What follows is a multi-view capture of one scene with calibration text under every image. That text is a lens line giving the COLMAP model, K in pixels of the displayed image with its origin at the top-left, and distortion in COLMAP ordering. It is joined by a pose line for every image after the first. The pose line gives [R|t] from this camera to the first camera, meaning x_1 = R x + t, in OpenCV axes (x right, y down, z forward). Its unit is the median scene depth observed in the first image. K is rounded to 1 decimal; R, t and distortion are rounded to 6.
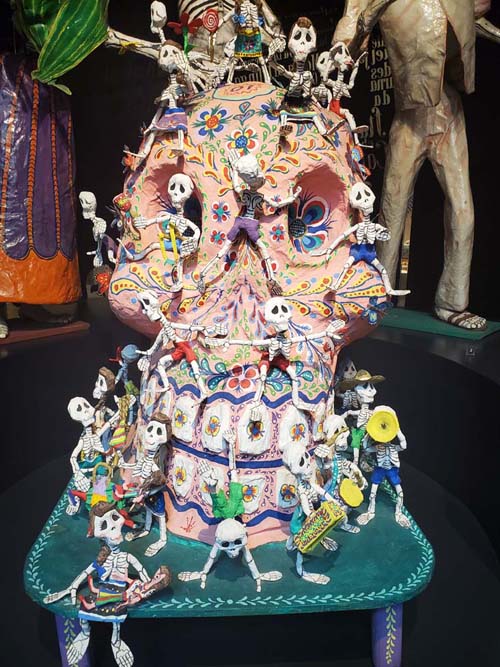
lens RADIAL K [[496.1, 0, 249.5], [0, 496.1, 340.0], [0, 0, 1]] dist [0.036311, -0.051449]
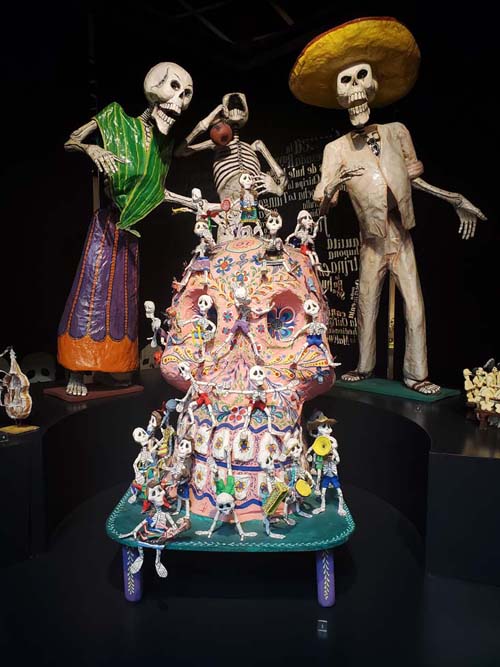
lens RADIAL K [[496.1, 0, 254.1], [0, 496.1, 333.0], [0, 0, 1]] dist [0.036311, -0.051449]
pose [[0.997556, 0.000792, -0.069873, 0.145821], [-0.012245, 0.986445, -0.163636, 0.072570], [0.068796, 0.164092, 0.984043, -0.632291]]
